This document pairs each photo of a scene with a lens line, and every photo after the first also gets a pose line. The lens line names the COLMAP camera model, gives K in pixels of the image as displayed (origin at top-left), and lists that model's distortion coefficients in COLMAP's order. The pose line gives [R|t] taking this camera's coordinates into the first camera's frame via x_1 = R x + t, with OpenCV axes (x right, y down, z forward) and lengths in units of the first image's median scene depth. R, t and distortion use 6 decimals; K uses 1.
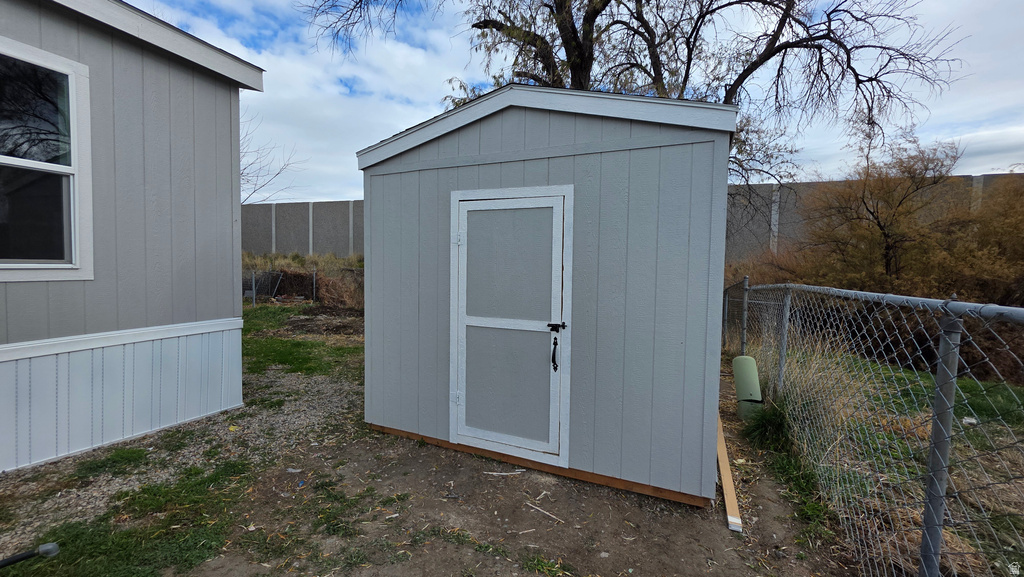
lens RADIAL K [[402.0, 0, 516.8], [0, 402.0, 284.5], [0, 0, 1]] dist [0.002345, 0.000386]
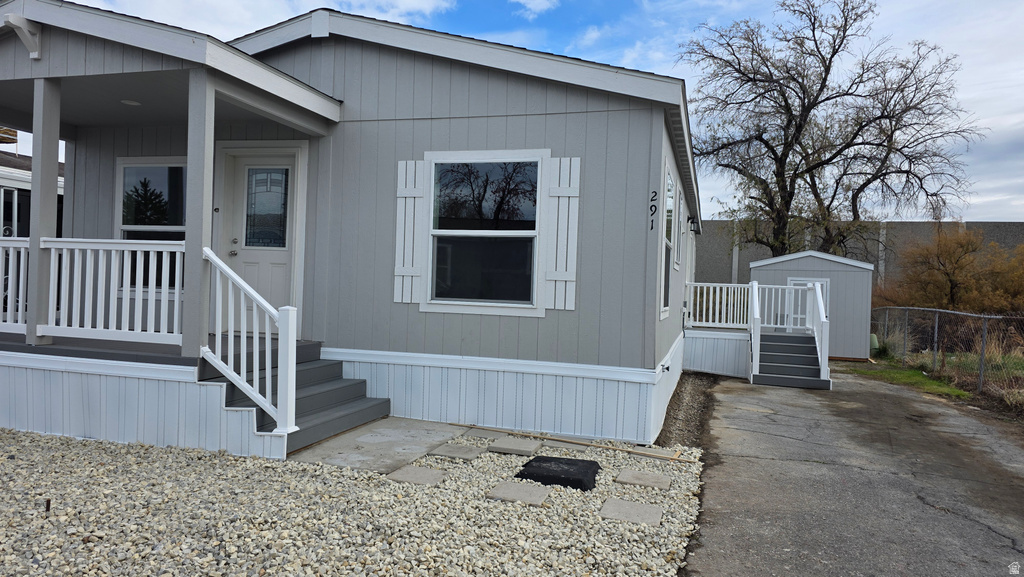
lens RADIAL K [[681.9, 0, 512.0], [0, 681.9, 288.5], [0, 0, 1]] dist [0.080209, -0.073677]
pose [[0.996684, 0.015369, 0.079900, -2.884681], [-0.012018, 0.999035, -0.042253, 0.131426], [-0.080472, 0.041153, 0.995907, -4.489510]]
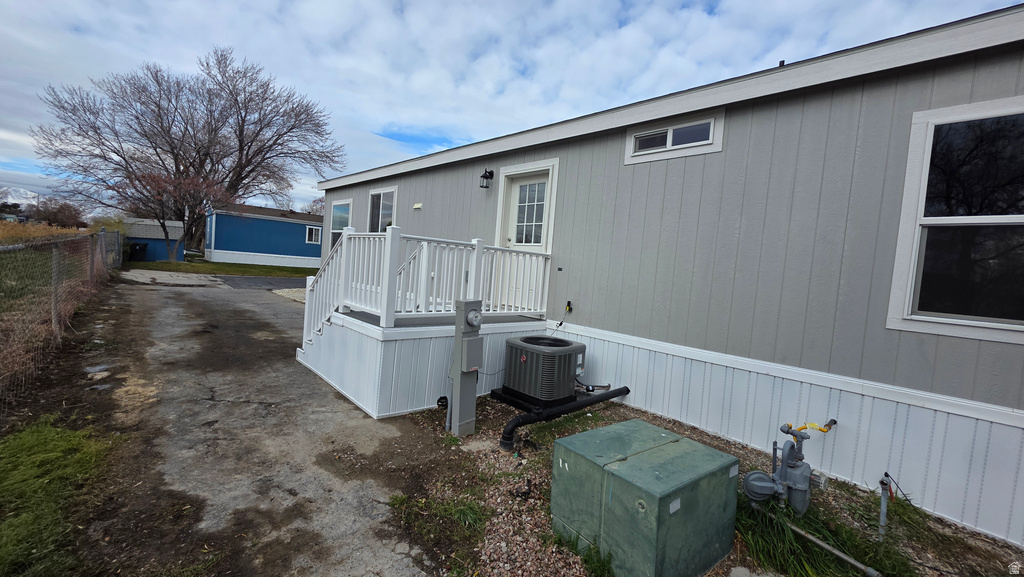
lens RADIAL K [[402.0, 0, 516.8], [0, 402.0, 284.5], [0, 0, 1]] dist [0.002345, 0.000386]
pose [[-0.402748, -0.007359, -0.915281, 0.089458], [-0.125843, 0.990917, 0.047408, -0.026470], [0.906619, 0.134276, -0.400016, 0.212335]]
